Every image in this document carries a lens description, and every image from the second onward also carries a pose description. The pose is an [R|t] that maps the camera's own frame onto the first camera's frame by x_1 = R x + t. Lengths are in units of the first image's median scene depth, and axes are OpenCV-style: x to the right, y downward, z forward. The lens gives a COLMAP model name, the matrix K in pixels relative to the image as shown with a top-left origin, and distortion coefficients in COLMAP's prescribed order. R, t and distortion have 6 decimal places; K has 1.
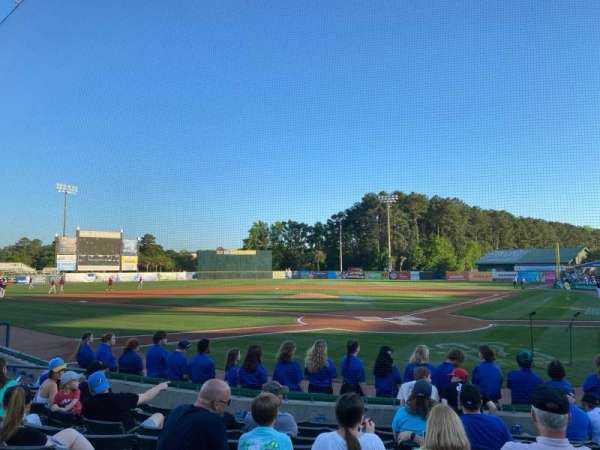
lens RADIAL K [[456.5, 0, 297.4], [0, 456.5, 220.8], [0, 0, 1]] dist [0.083927, -0.132468]
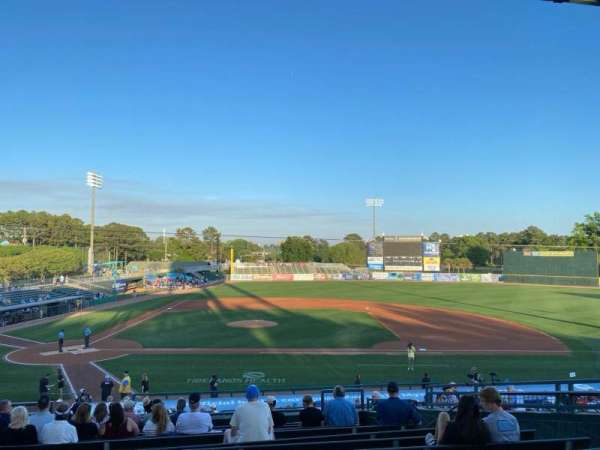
lens RADIAL K [[456.5, 0, 298.8], [0, 456.5, 222.9], [0, 0, 1]] dist [0.083927, -0.132468]
pose [[0.572206, -0.047814, -0.818715, 0.316826], [0.079613, 0.996823, -0.002574, -0.023907], [0.816237, -0.063708, 0.574194, 0.123774]]
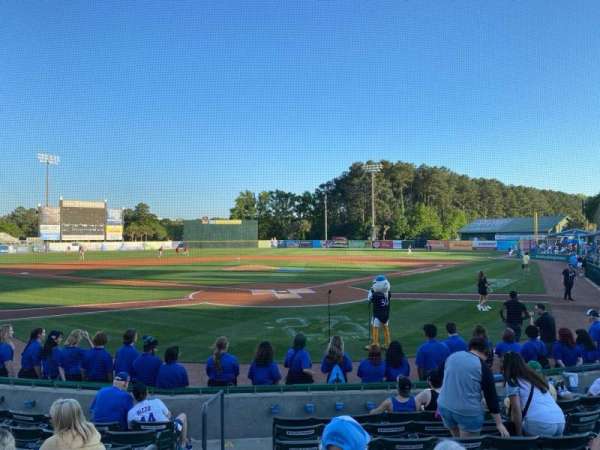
lens RADIAL K [[456.5, 0, 296.9], [0, 456.5, 216.1], [0, 0, 1]] dist [0.083927, -0.132468]
pose [[0.999967, -0.001849, -0.007932, 0.039886], [0.002317, 0.998233, 0.059380, -0.003088], [0.007808, -0.059397, 0.998204, -0.002432]]
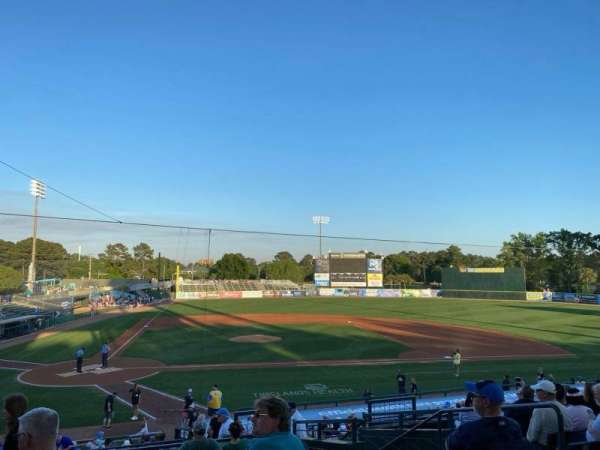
lens RADIAL K [[456.5, 0, 296.8], [0, 456.5, 219.4], [0, 0, 1]] dist [0.083927, -0.132468]
pose [[0.705555, -0.075861, -0.704583, 0.273358], [0.068910, 0.996886, -0.038329, -0.023504], [0.705297, -0.021509, 0.708585, 0.074854]]
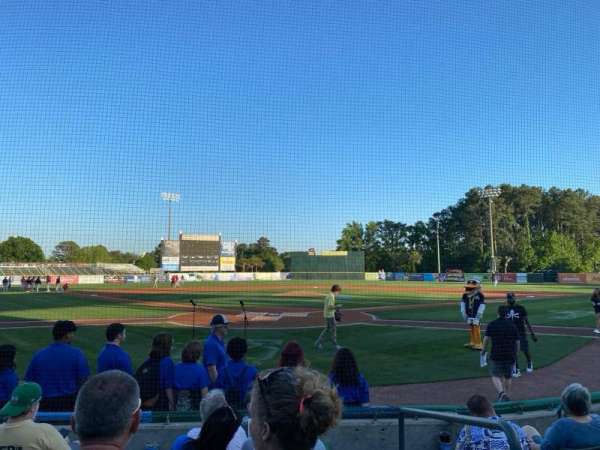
lens RADIAL K [[456.5, 0, 301.3], [0, 456.5, 219.9], [0, 0, 1]] dist [0.083927, -0.132468]
pose [[0.962233, -0.028135, -0.270769, 0.083722], [0.026059, 0.999597, -0.011262, 0.005651], [0.270977, 0.003780, 0.962578, 0.022518]]
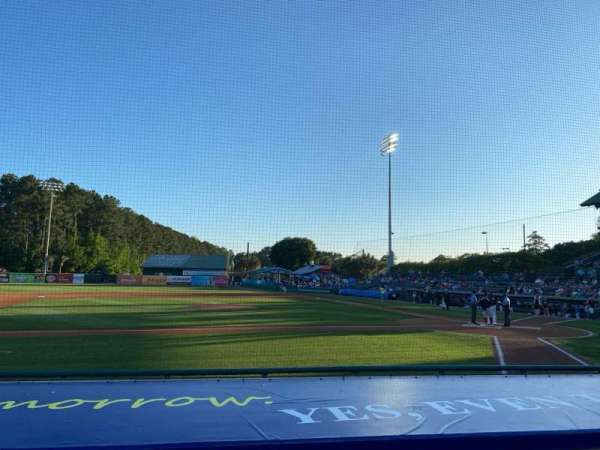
lens RADIAL K [[456.5, 0, 299.3], [0, 456.5, 219.5], [0, 0, 1]] dist [0.083927, -0.132468]
pose [[0.635048, 0.112032, 0.764306, -0.150621], [-0.106439, 0.992680, -0.057069, 0.012154], [-0.765105, -0.045110, 0.642324, 0.108627]]
